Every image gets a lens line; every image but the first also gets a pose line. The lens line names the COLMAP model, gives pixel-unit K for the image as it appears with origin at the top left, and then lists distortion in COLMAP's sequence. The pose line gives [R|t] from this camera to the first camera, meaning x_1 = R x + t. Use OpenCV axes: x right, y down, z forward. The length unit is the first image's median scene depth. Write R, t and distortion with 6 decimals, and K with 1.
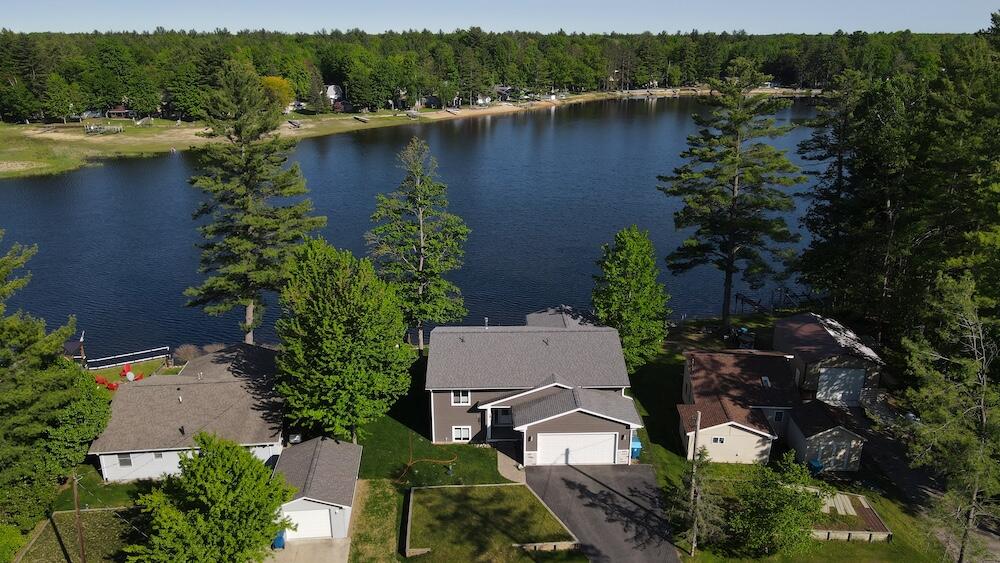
lens RADIAL K [[740.5, 0, 500.3], [0, 740.5, 284.7], [0, 0, 1]] dist [0.006163, 0.026568]
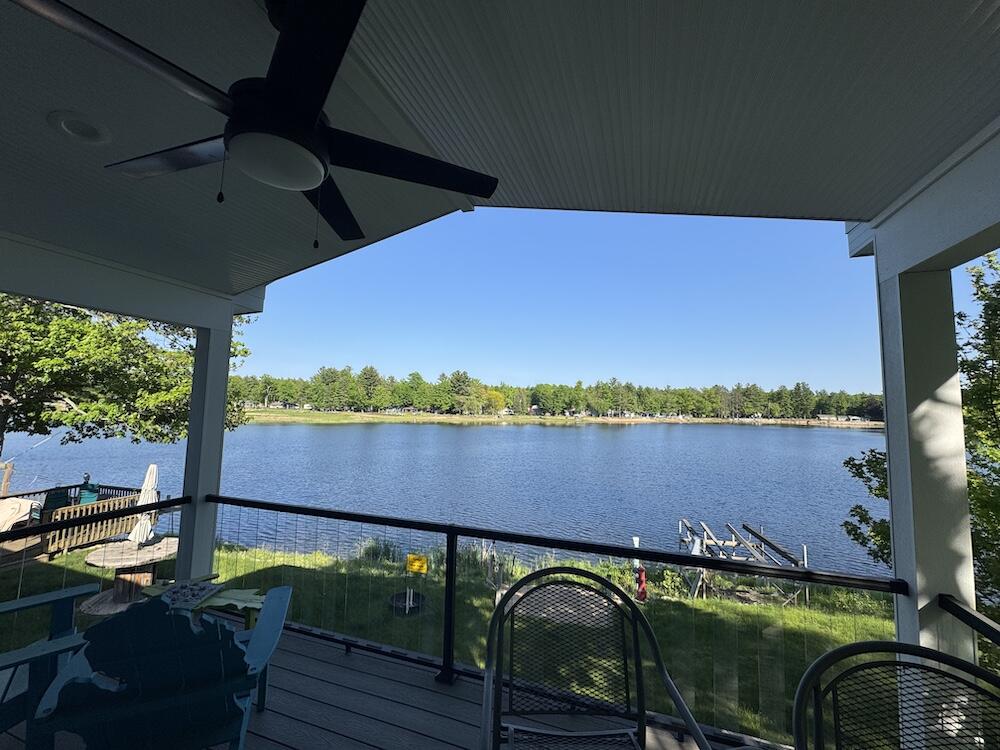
lens RADIAL K [[399.5, 0, 499.8], [0, 399.5, 376.9], [0, 0, 1]] dist [-0.002997, 0.000603]
pose [[0.934939, -0.002640, -0.354798, 0.093352], [-0.136437, 0.920409, -0.366377, 0.059836], [0.327526, 0.390948, 0.860166, 0.933281]]
